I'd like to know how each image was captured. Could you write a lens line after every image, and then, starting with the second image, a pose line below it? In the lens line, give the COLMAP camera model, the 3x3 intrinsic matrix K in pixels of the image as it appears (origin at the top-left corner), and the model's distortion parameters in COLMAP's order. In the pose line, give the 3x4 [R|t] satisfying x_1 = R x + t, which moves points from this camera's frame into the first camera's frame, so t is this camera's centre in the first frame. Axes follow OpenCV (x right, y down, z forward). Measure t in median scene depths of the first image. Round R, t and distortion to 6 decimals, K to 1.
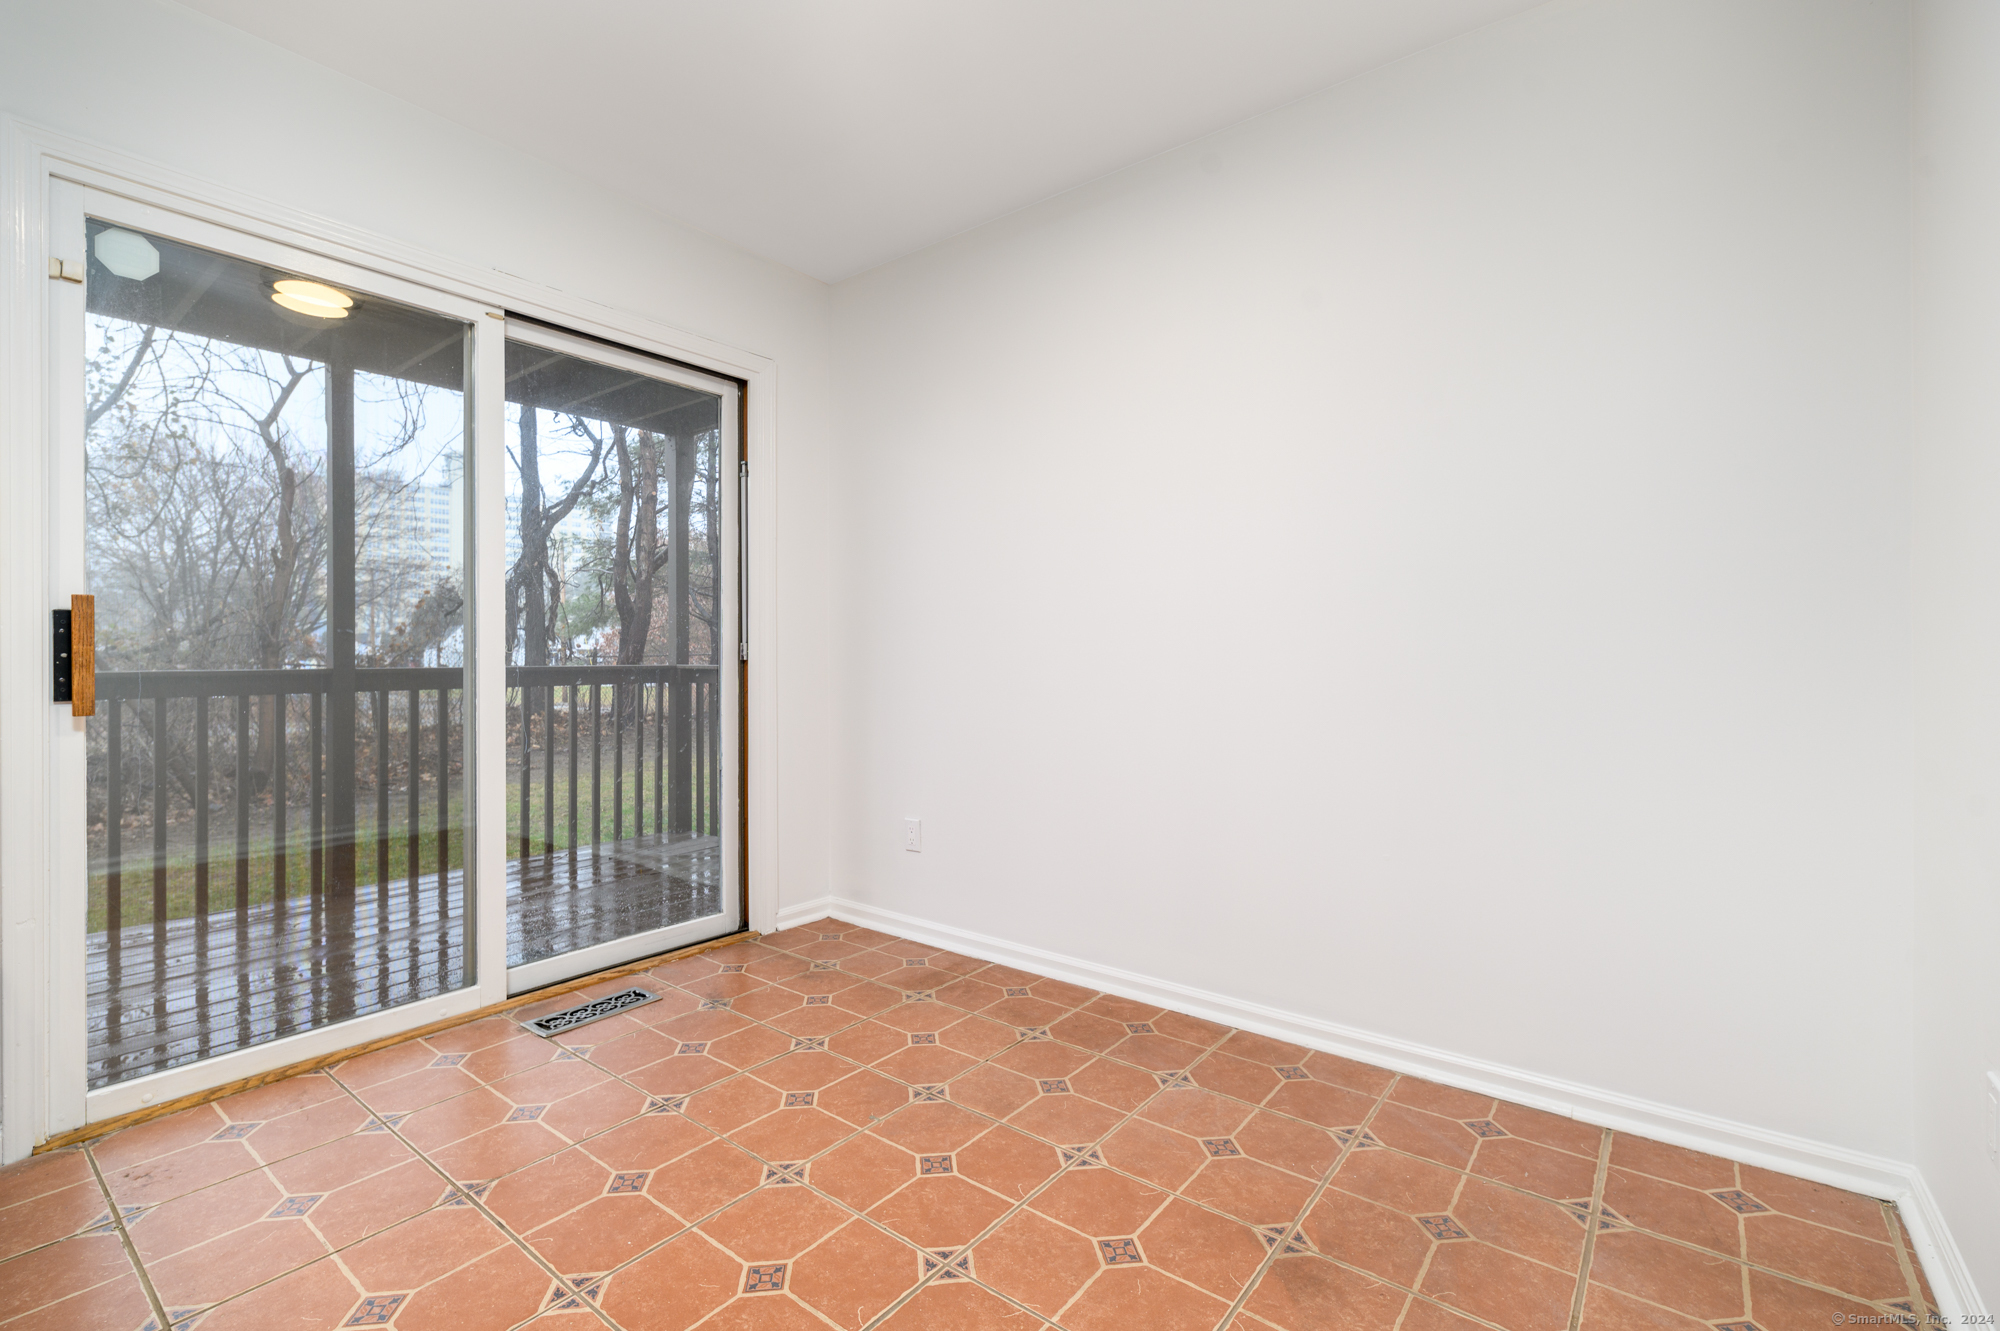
lens RADIAL K [[876.5, 0, 1000.4], [0, 876.5, 657.4], [0, 0, 1]] dist [0.000736, -0.002180]
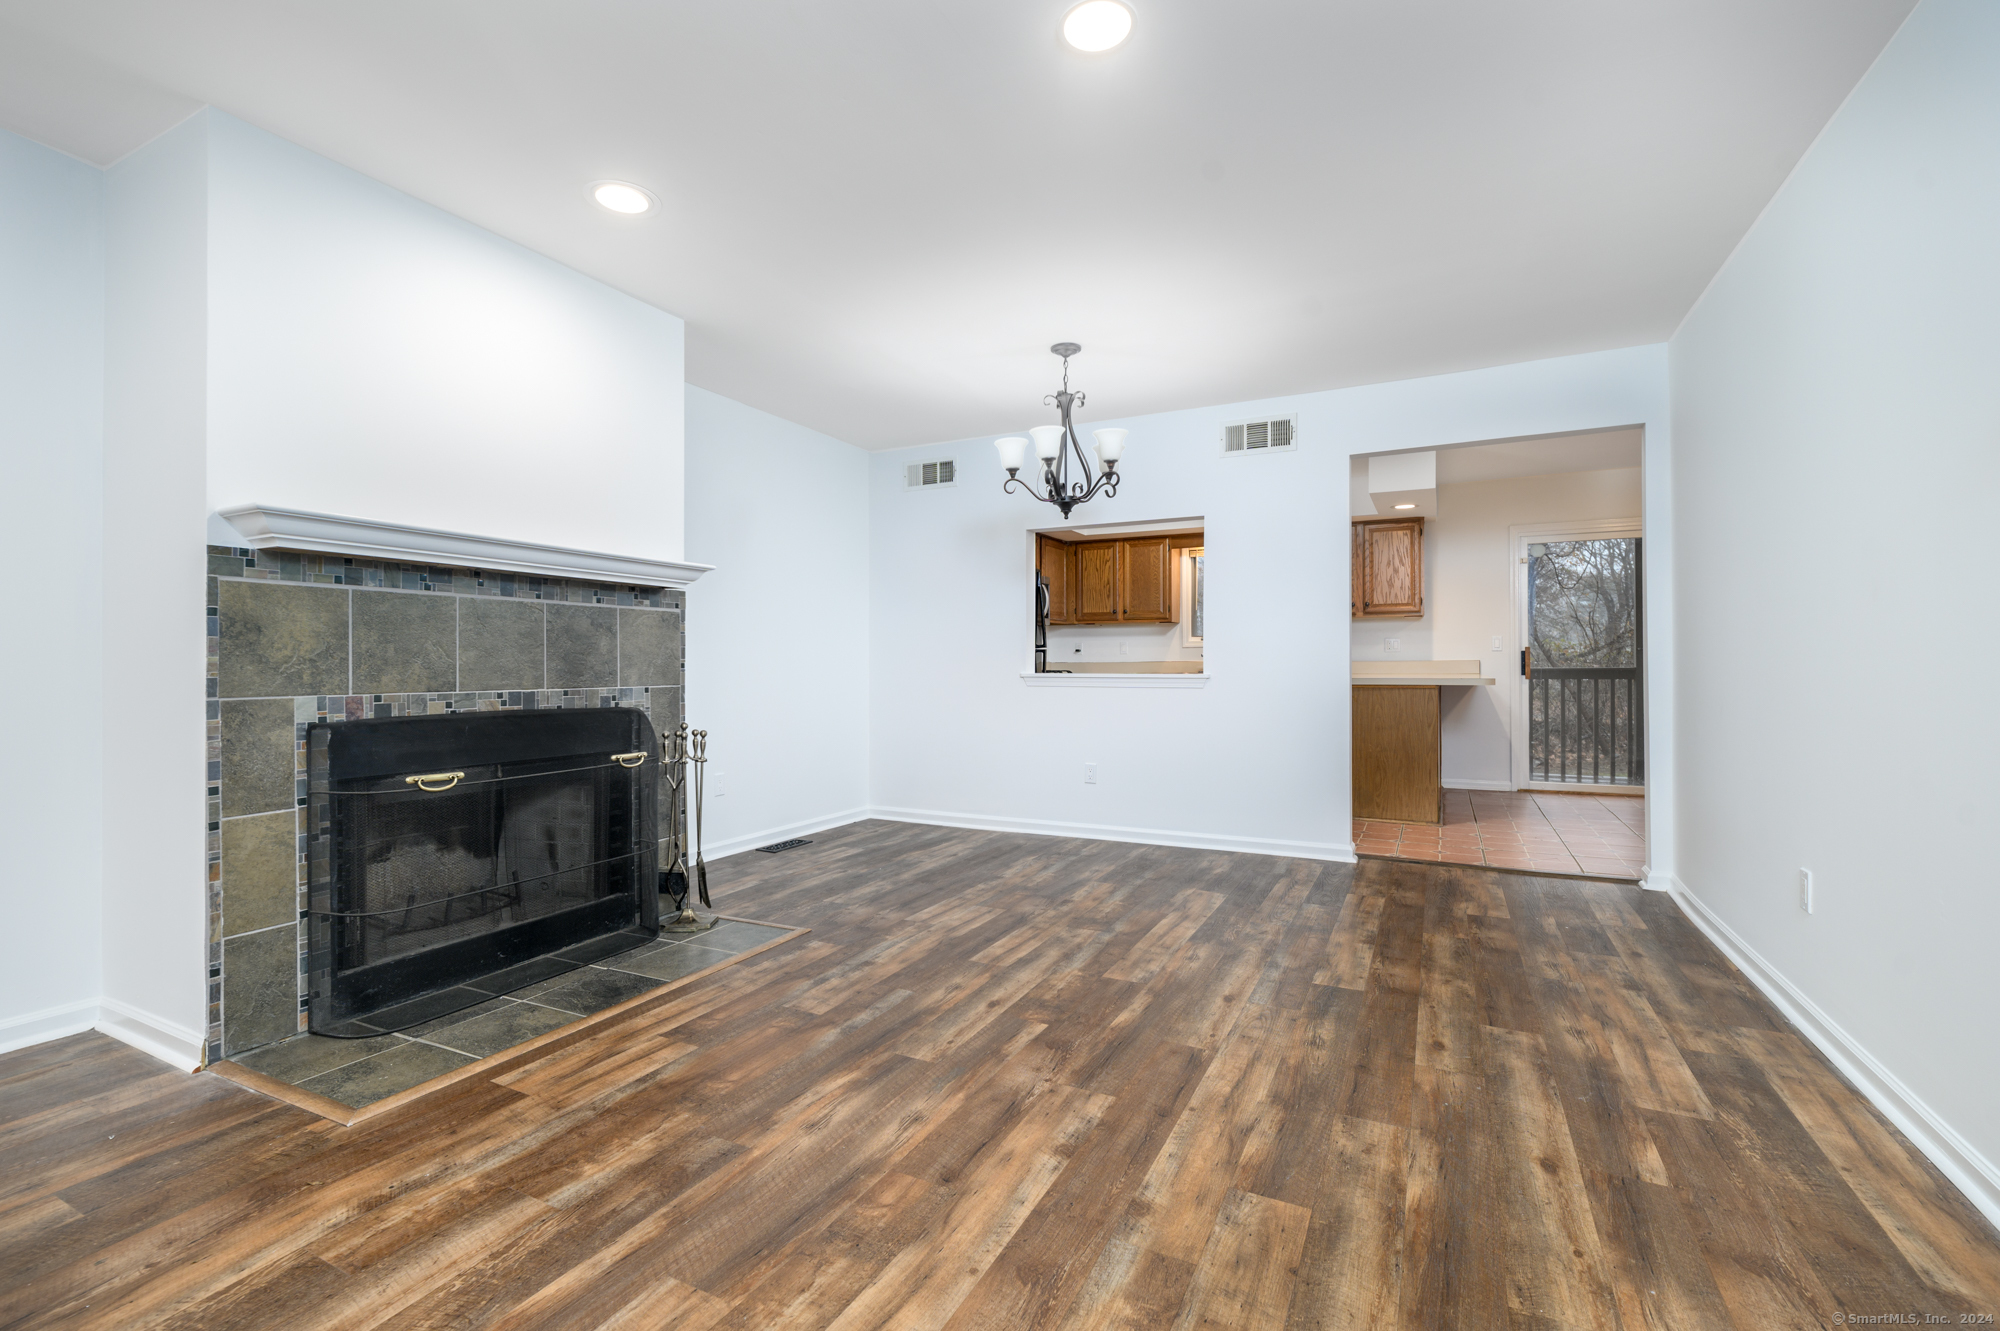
lens RADIAL K [[876.5, 0, 986.5], [0, 876.5, 663.9], [0, 0, 1]] dist [0.000736, -0.002180]
pose [[0.180699, 0.002317, -0.983536, 0.548920], [0.004918, 0.999983, 0.003260, -0.005594], [0.983526, -0.005426, 0.180684, -0.483846]]
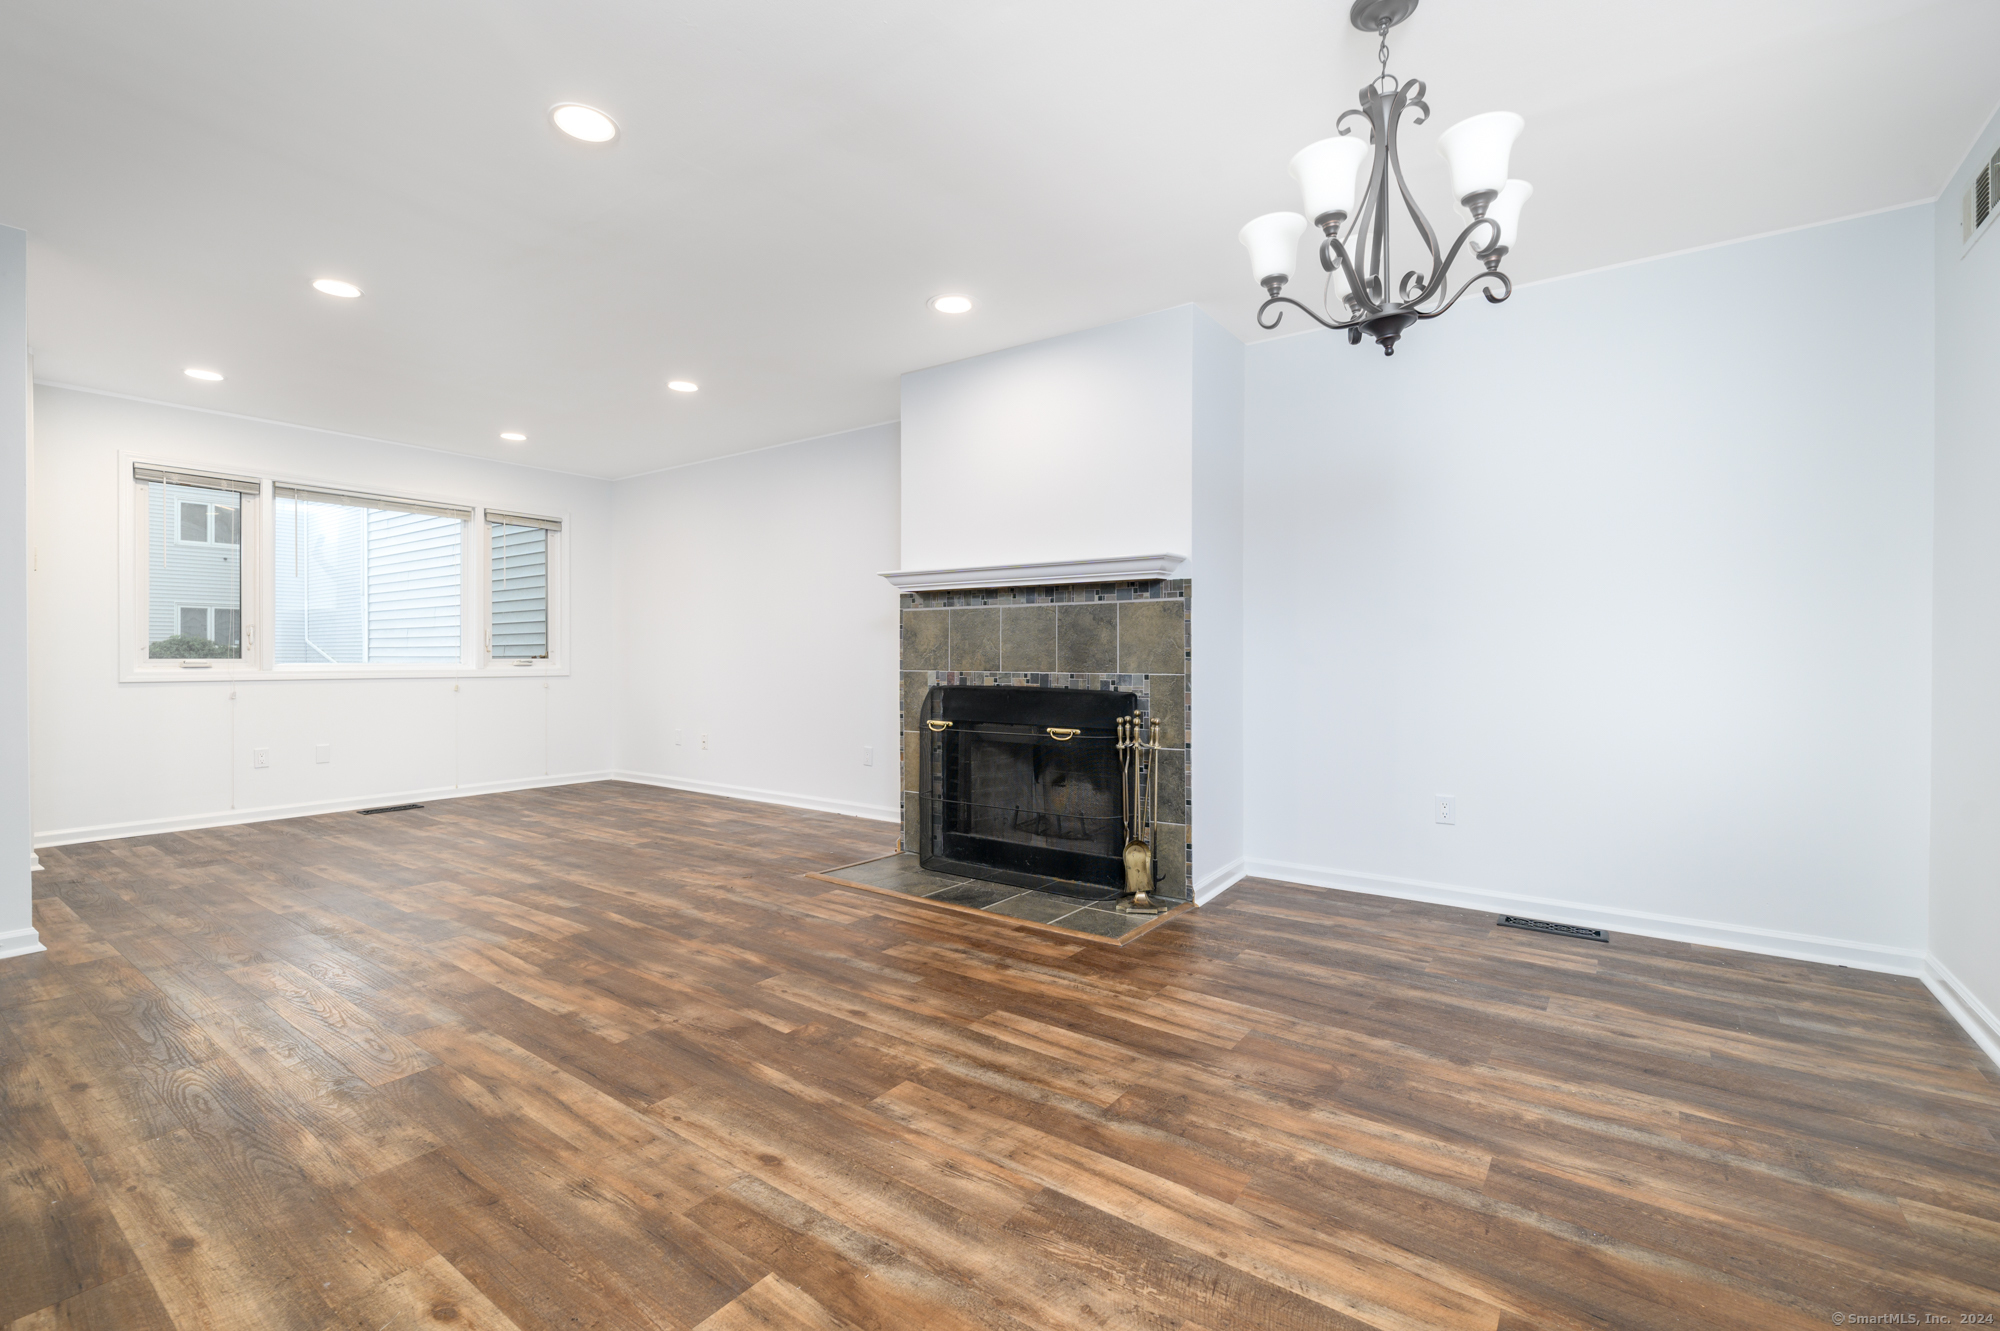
lens RADIAL K [[876.5, 0, 992.2], [0, 876.5, 662.3], [0, 0, 1]] dist [0.000736, -0.002180]
pose [[-0.999670, 0.002603, -0.025545, 0.153582], [0.002453, 0.999979, 0.005931, -0.002697], [0.025560, 0.005866, -0.999656, -0.078103]]
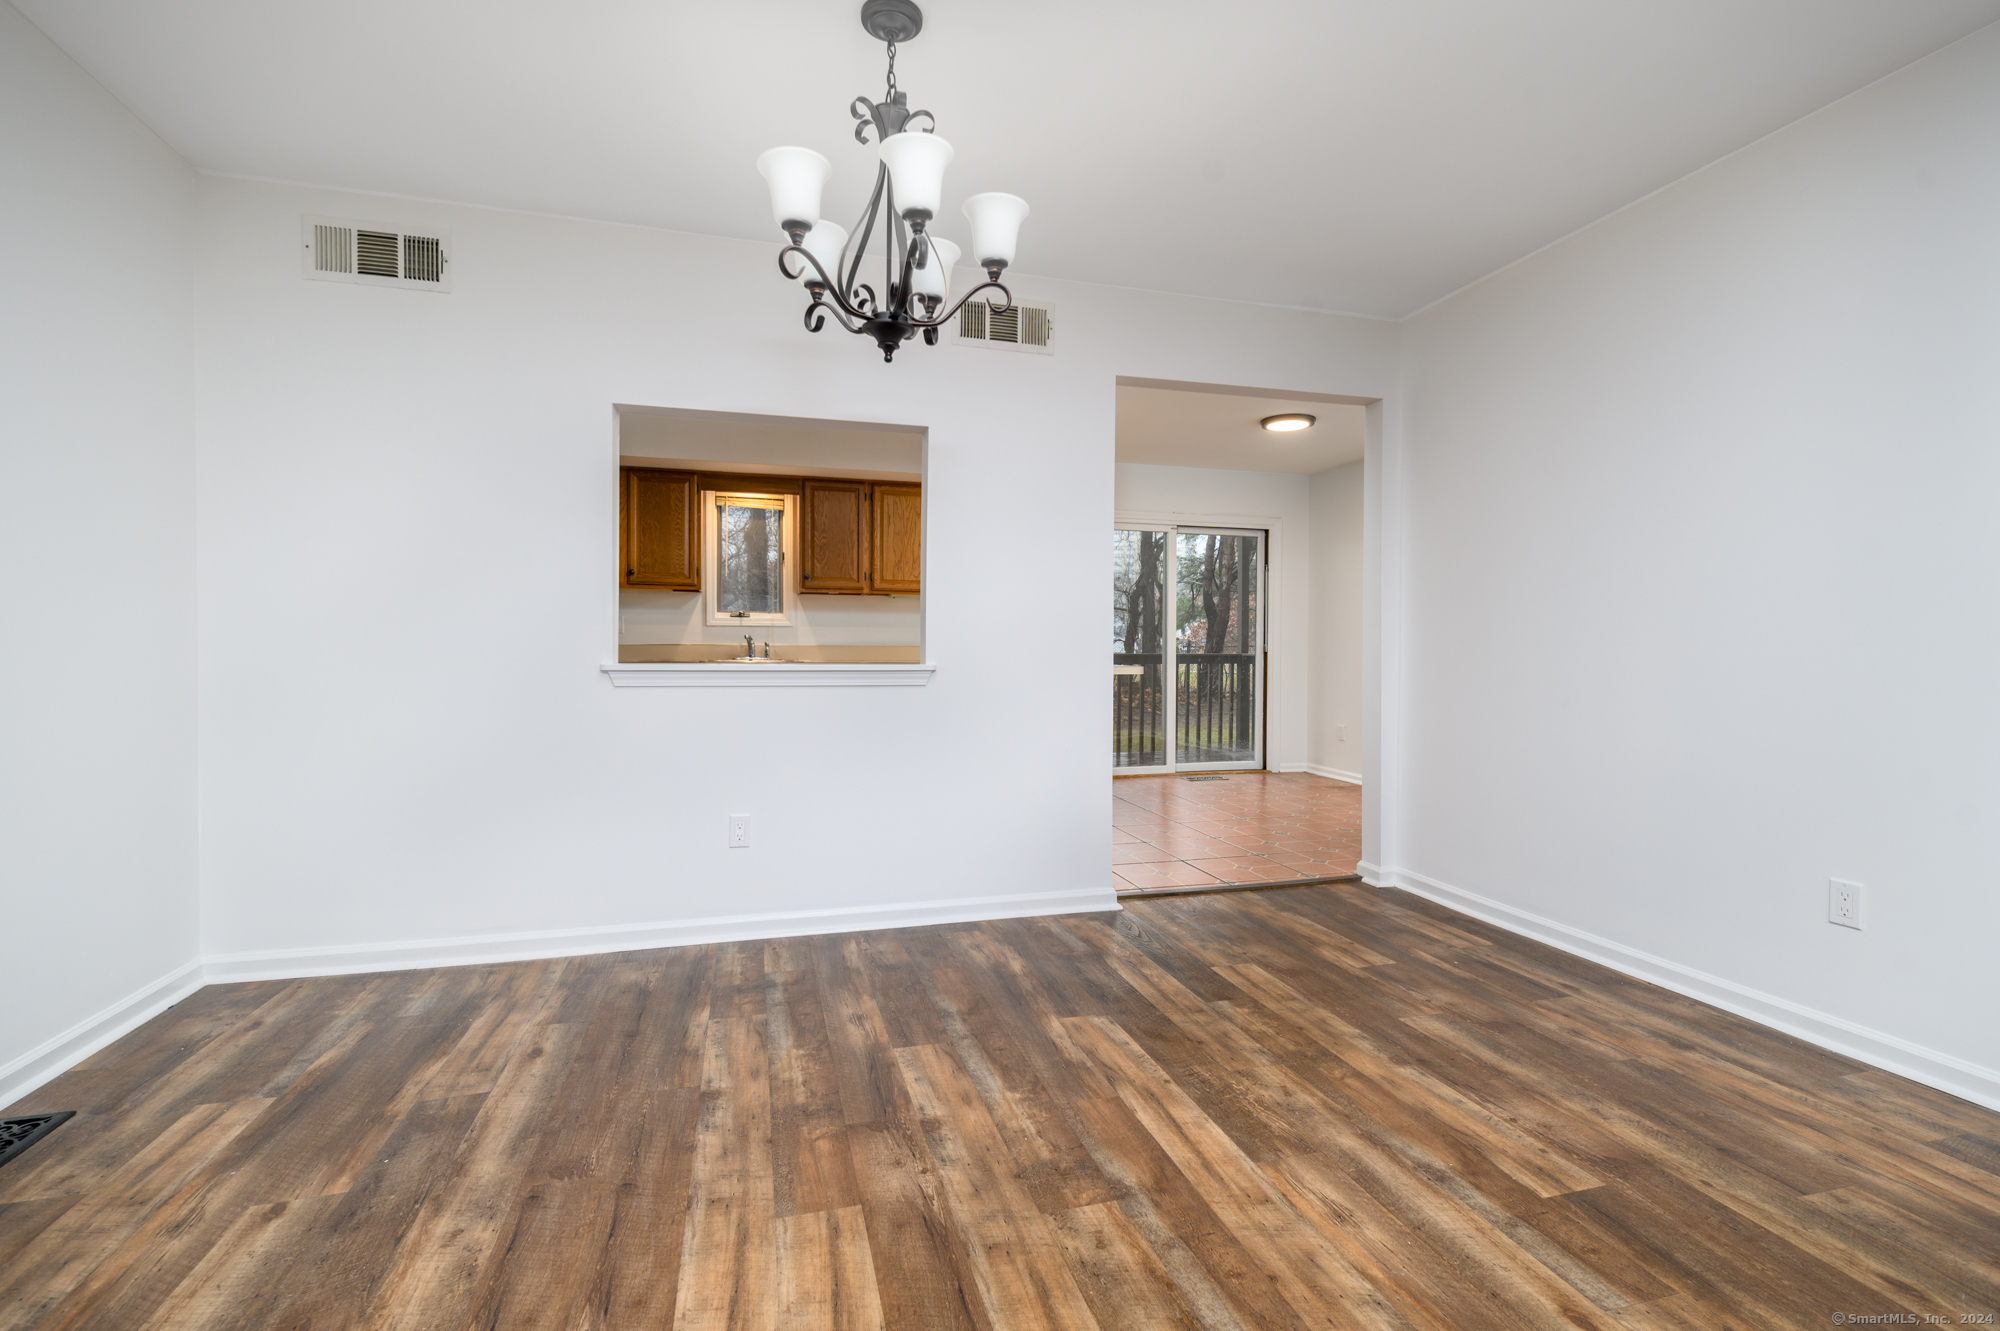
lens RADIAL K [[876.5, 0, 990.6], [0, 876.5, 667.1], [0, 0, 1]] dist [0.000736, -0.002180]
pose [[0.798395, 0.018706, -0.601844, 0.217799], [-0.004468, 0.999674, 0.025144, -0.004803], [0.602118, -0.017386, 0.798218, -0.536696]]
